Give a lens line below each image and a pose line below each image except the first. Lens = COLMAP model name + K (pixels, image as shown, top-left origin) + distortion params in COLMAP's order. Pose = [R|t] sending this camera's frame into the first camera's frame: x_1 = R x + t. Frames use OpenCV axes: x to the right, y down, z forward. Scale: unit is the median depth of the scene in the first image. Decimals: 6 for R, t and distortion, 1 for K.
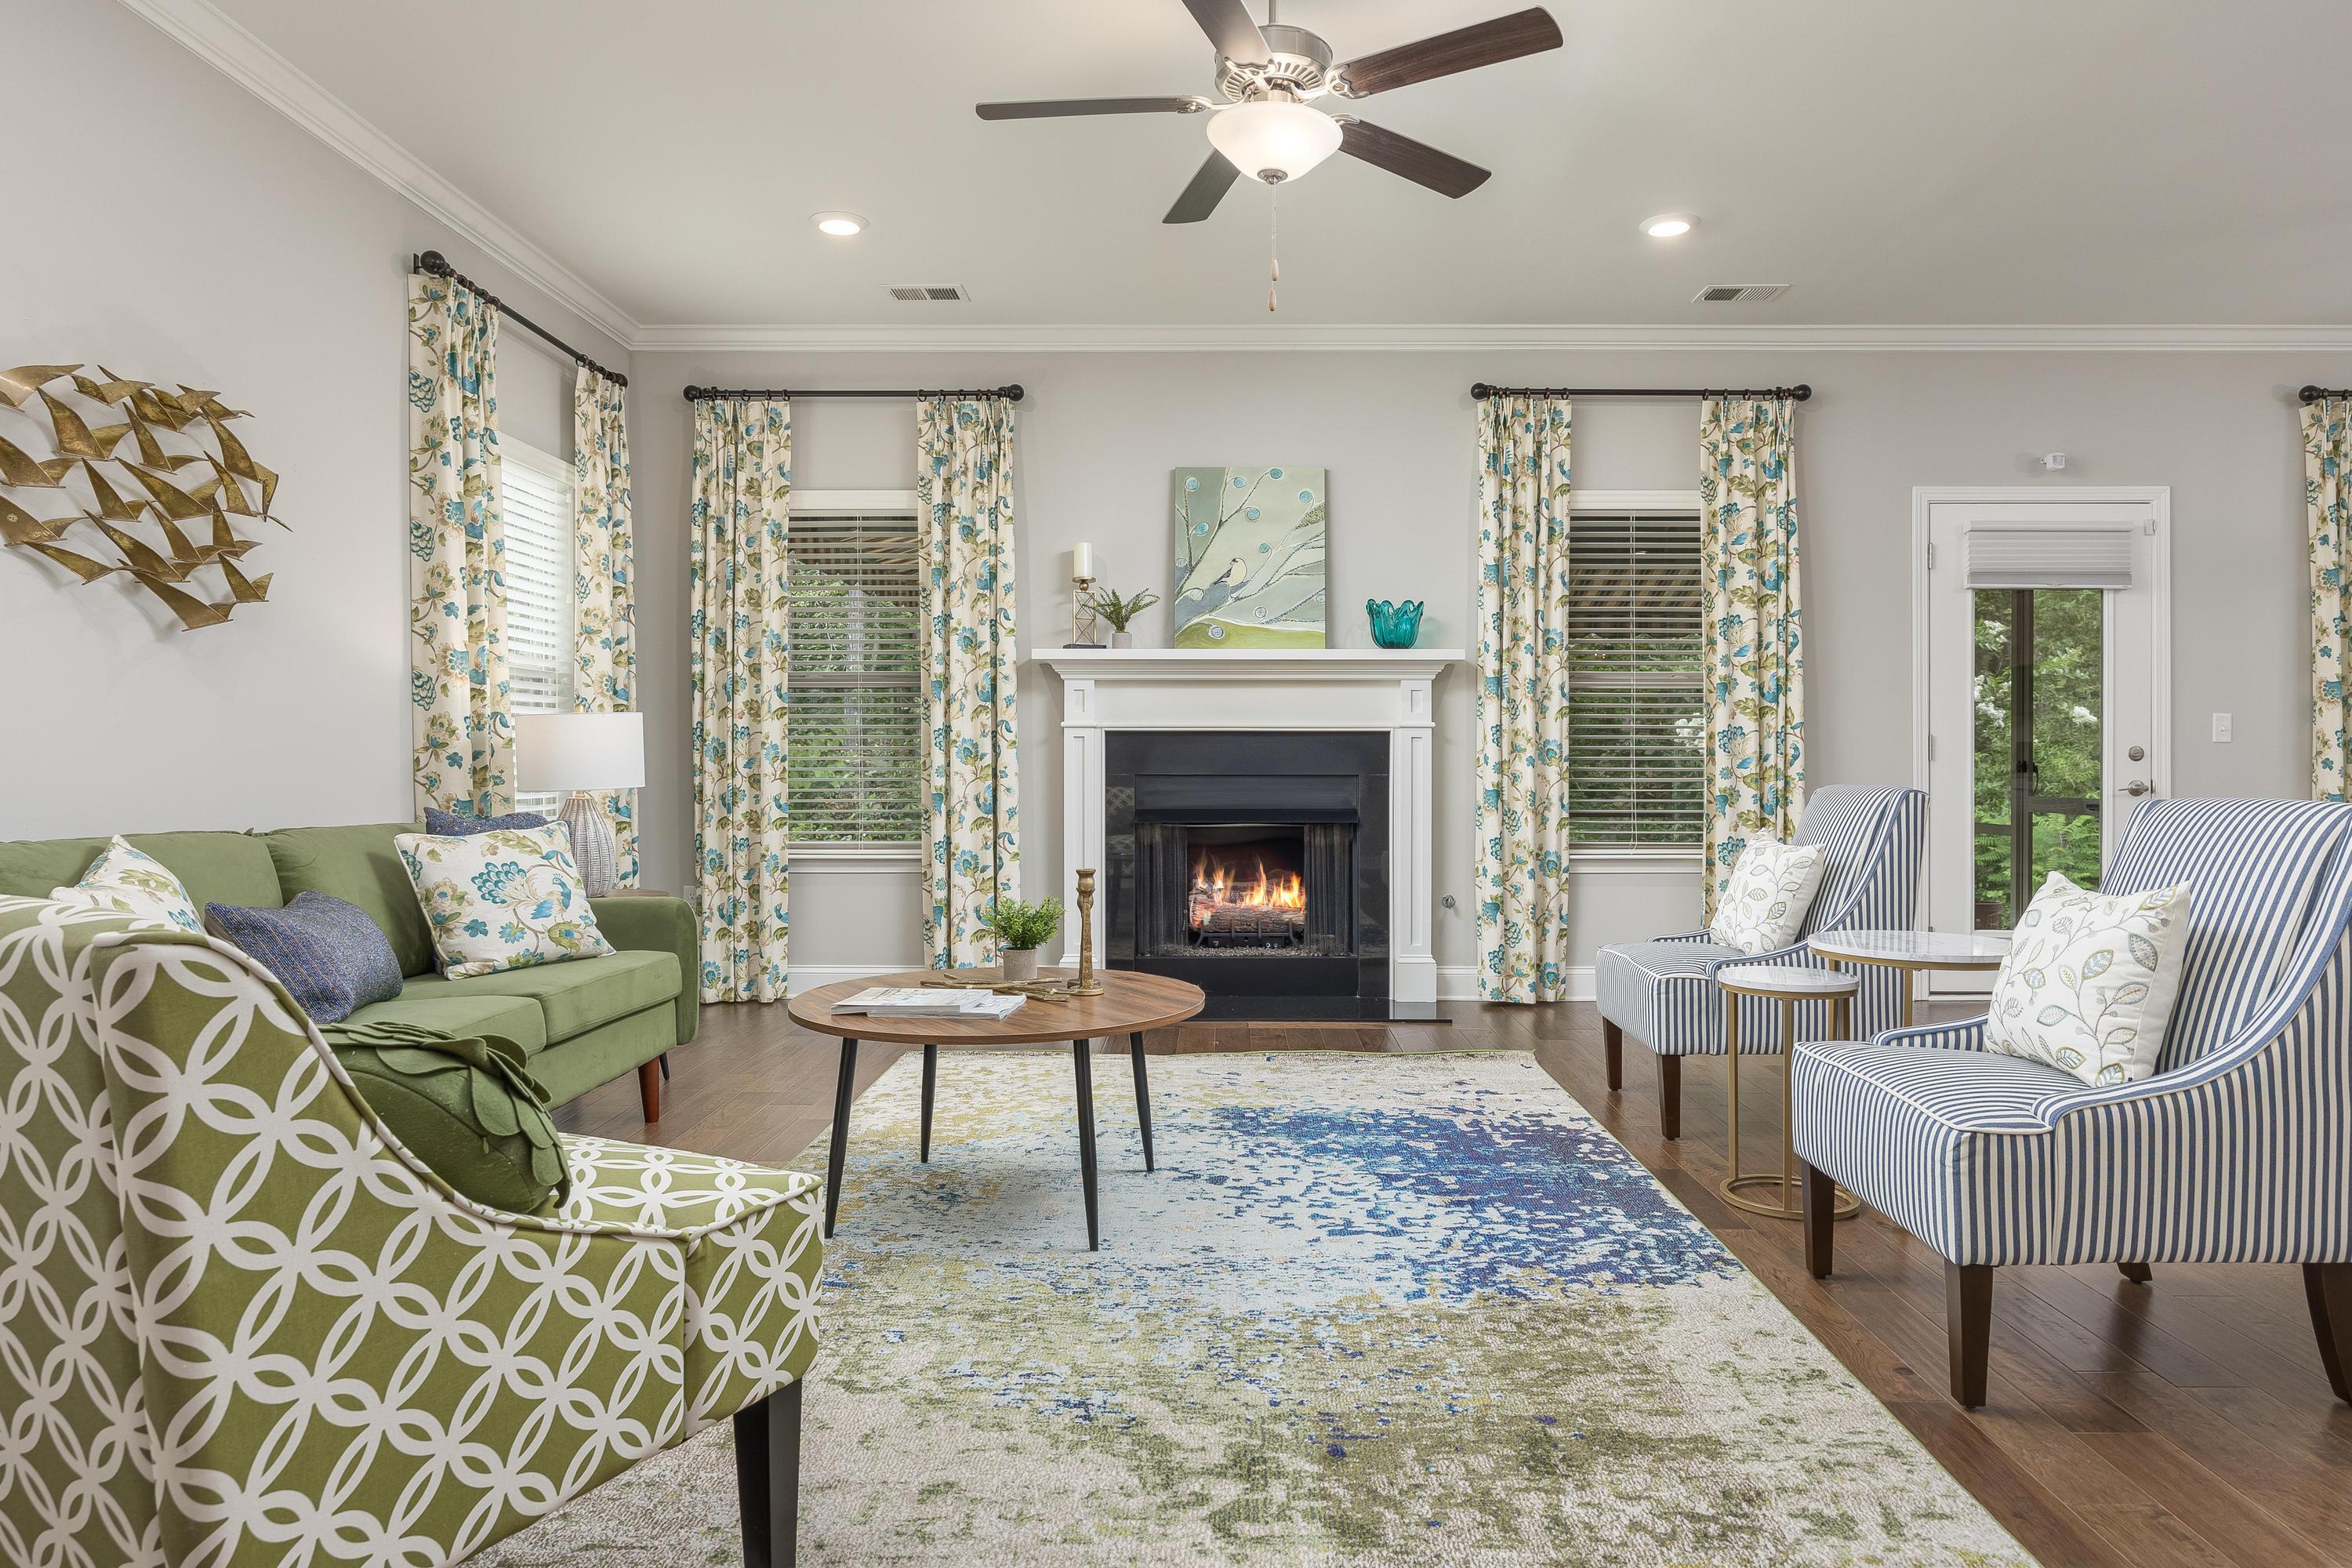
lens RADIAL K [[1418.3, 0, 1213.2], [0, 1418.3, 766.9], [0, 0, 1]] dist [-0.006302, 0.001337]
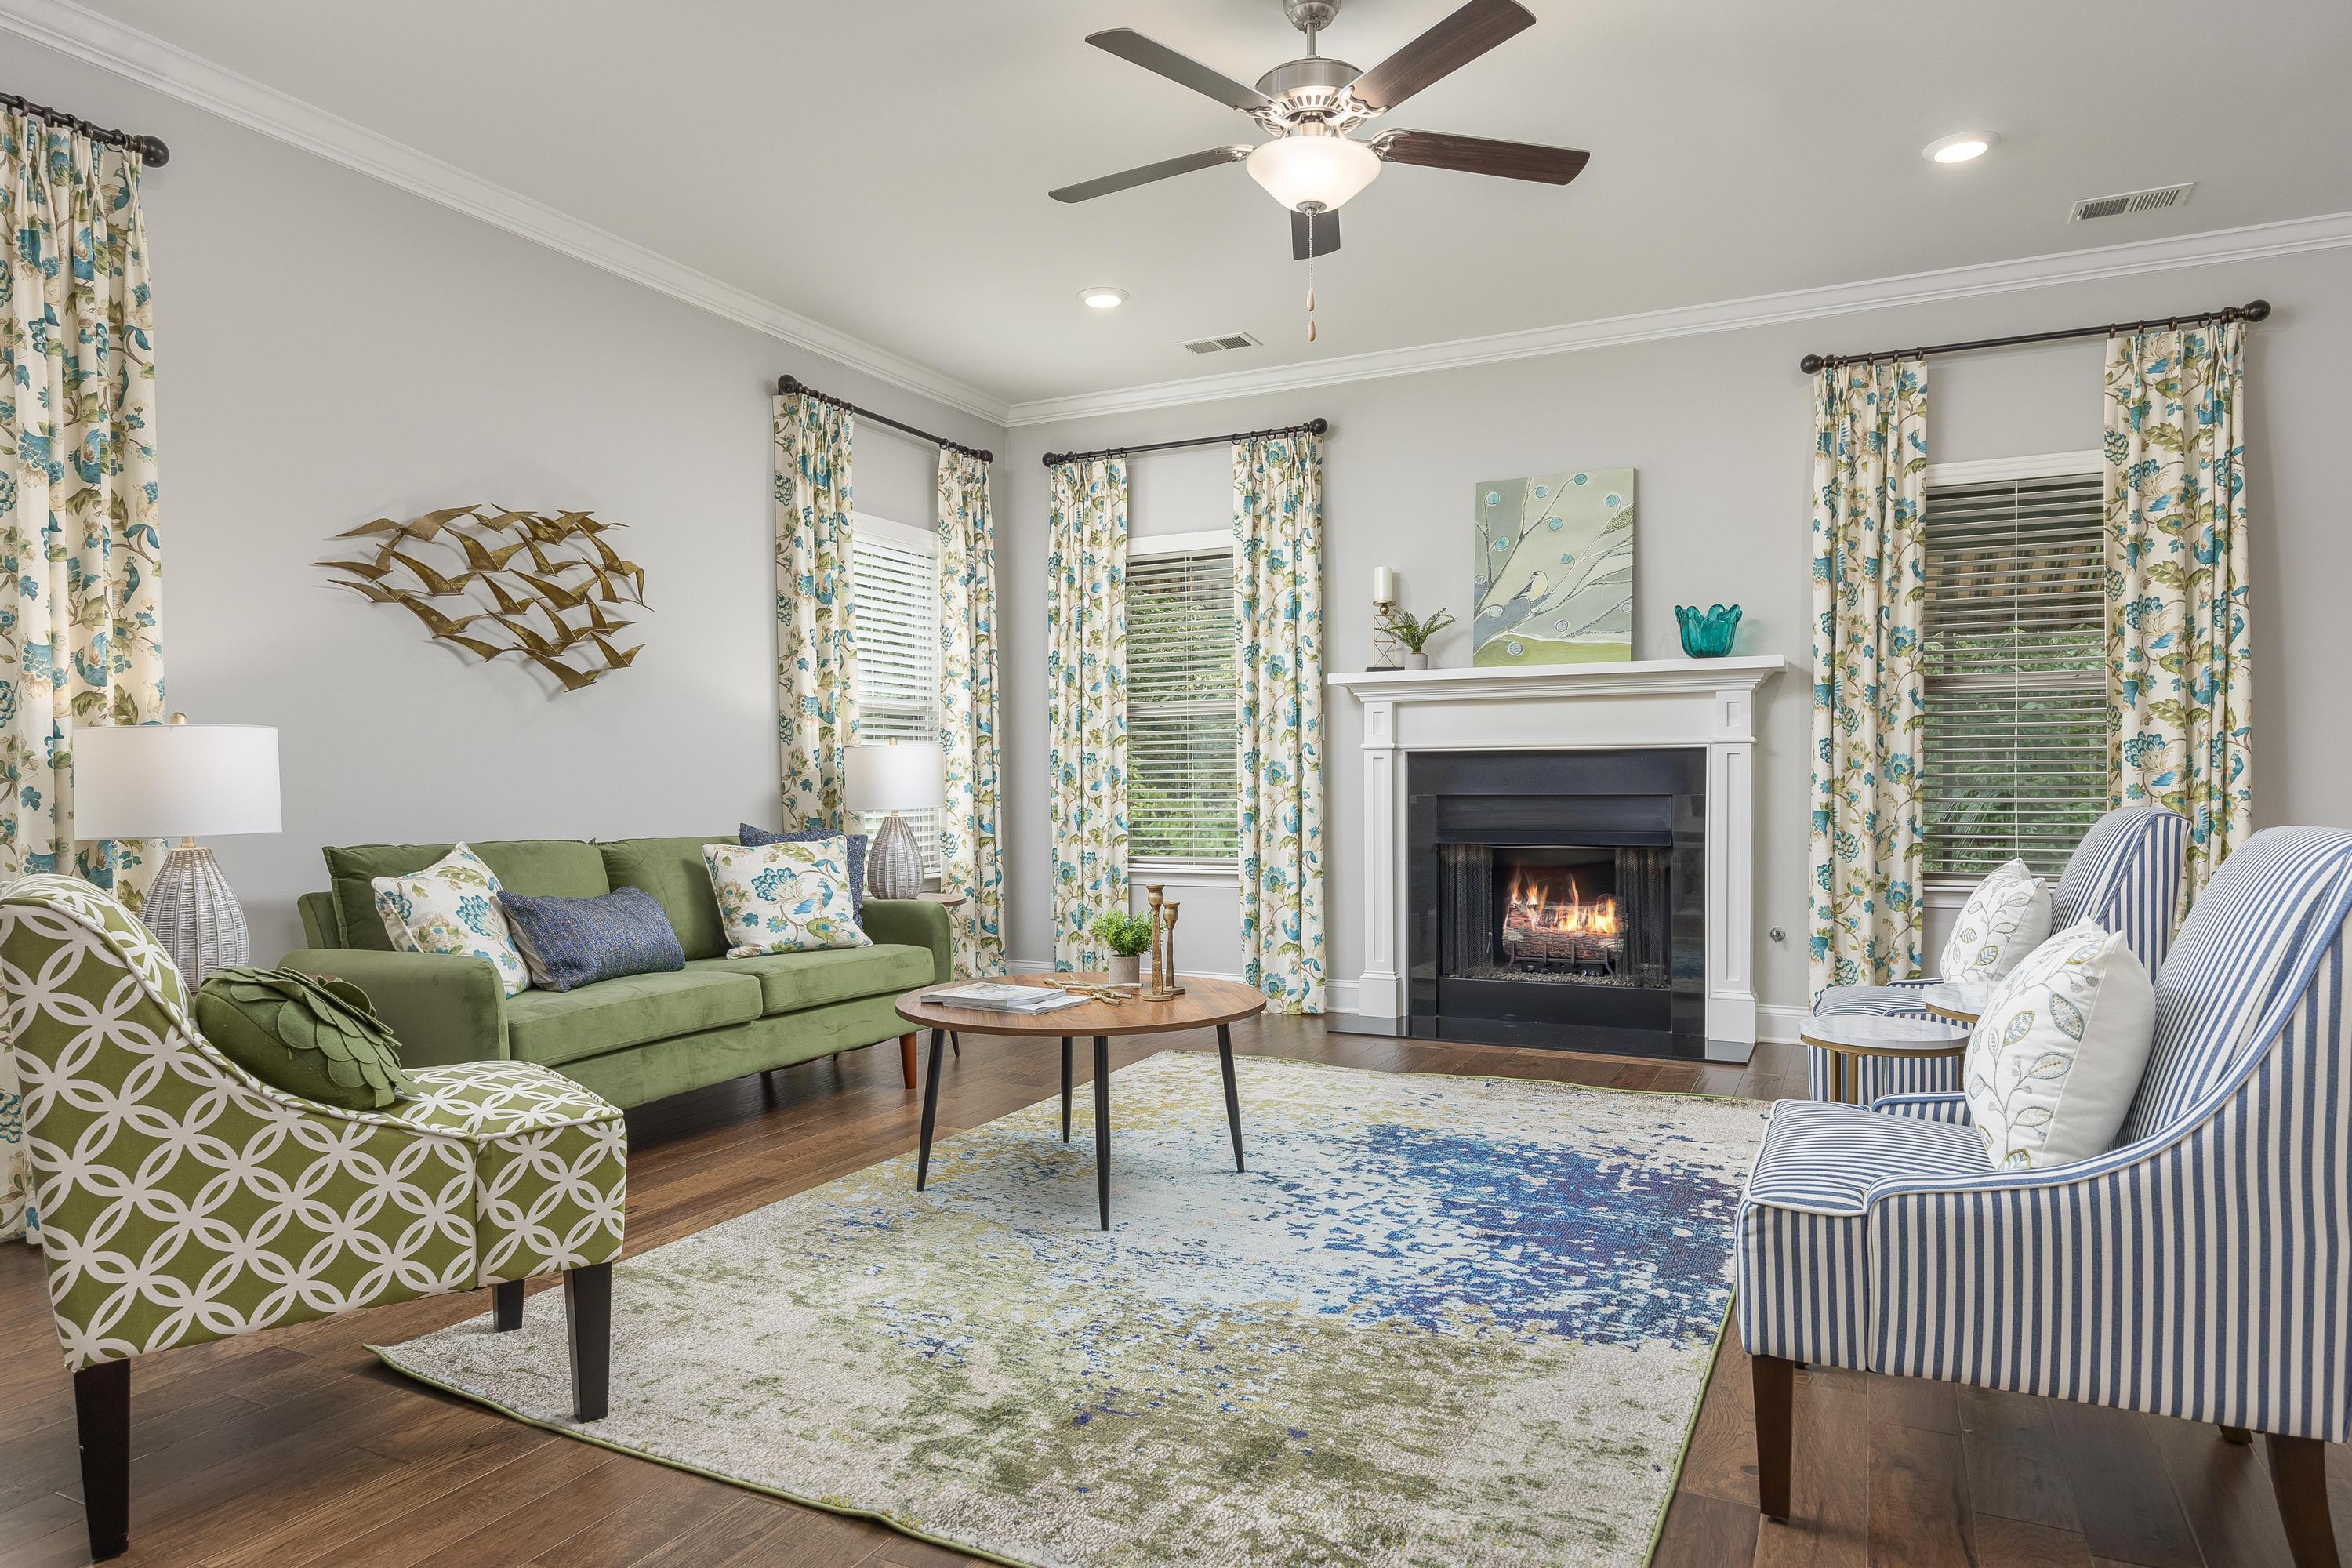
lens RADIAL K [[1418.3, 0, 1170.1], [0, 1418.3, 808.7], [0, 0, 1]] dist [-0.006302, 0.001337]
pose [[0.898366, 0.001736, -0.439244, 0.221939], [0.005395, 0.999873, 0.014986, -0.001074], [0.439214, -0.015832, 0.898243, 0.019698]]
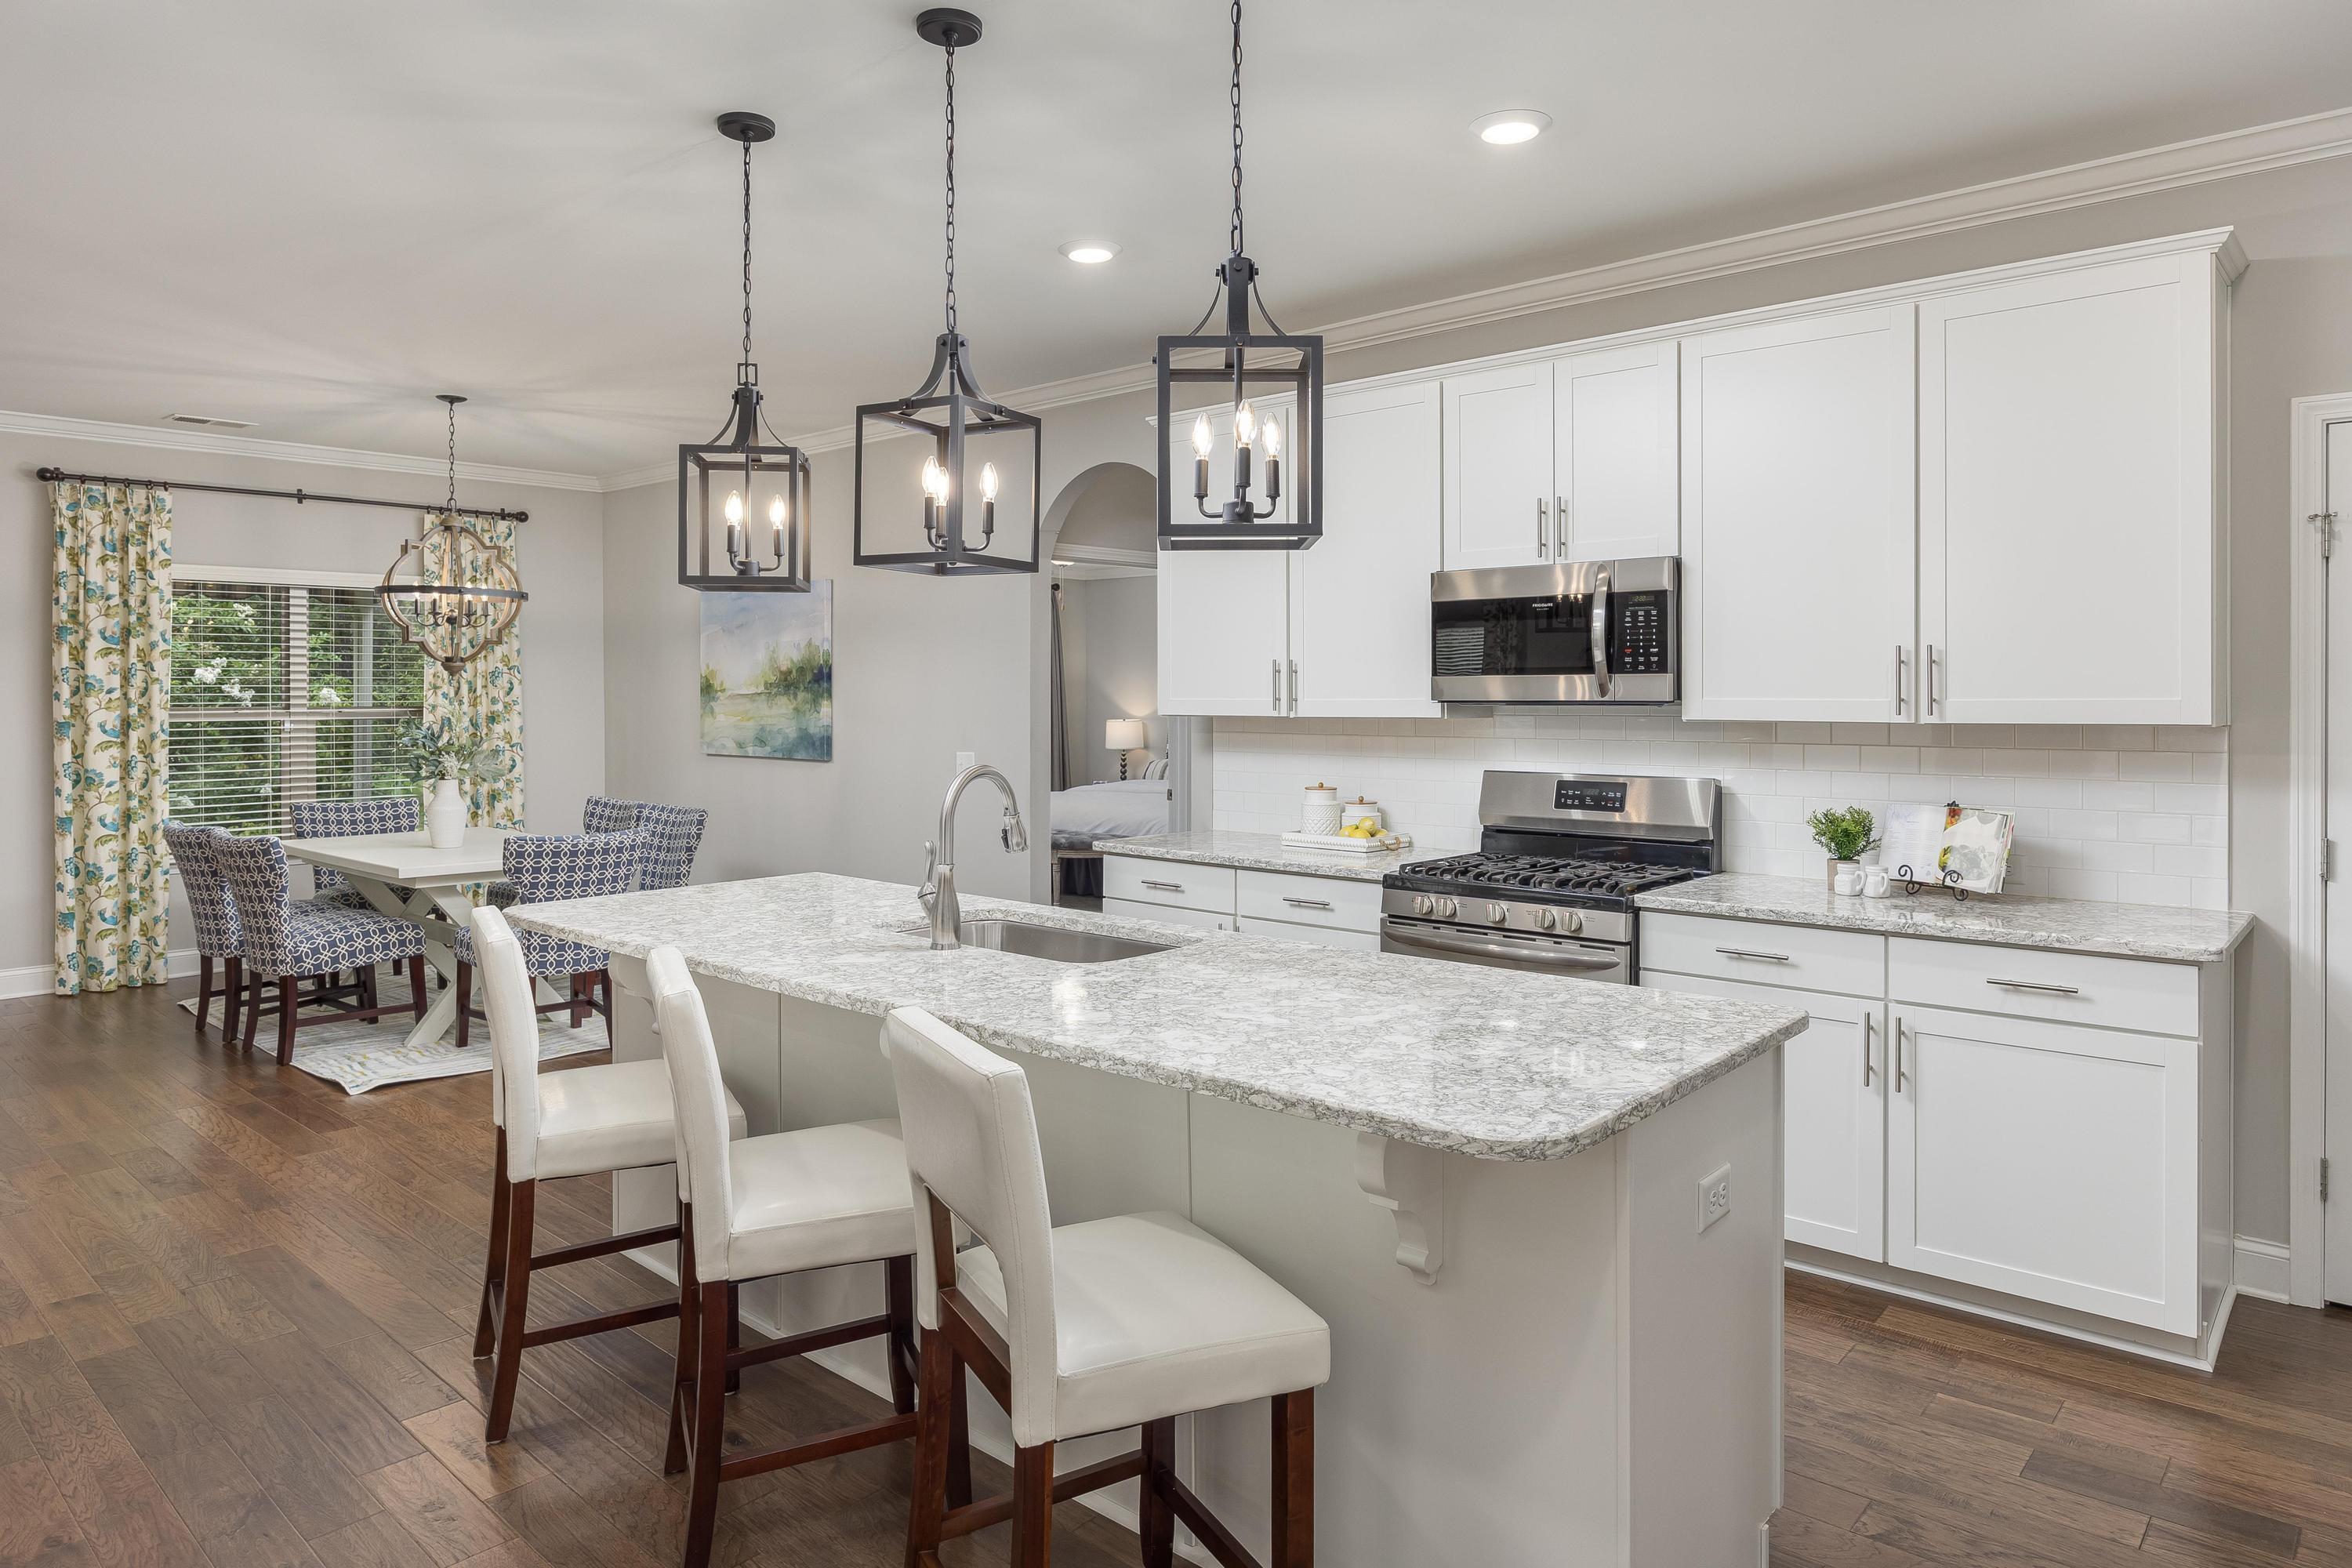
lens RADIAL K [[1447.5, 0, 1197.2], [0, 1447.5, 691.2], [0, 0, 1]] dist [-0.028857, 0.005575]
pose [[0.660771, 0.001356, 0.750586, 0.531977], [0.002852, 0.999987, -0.004318, -0.078523], [-0.750582, 0.004994, 0.660758, -0.497519]]
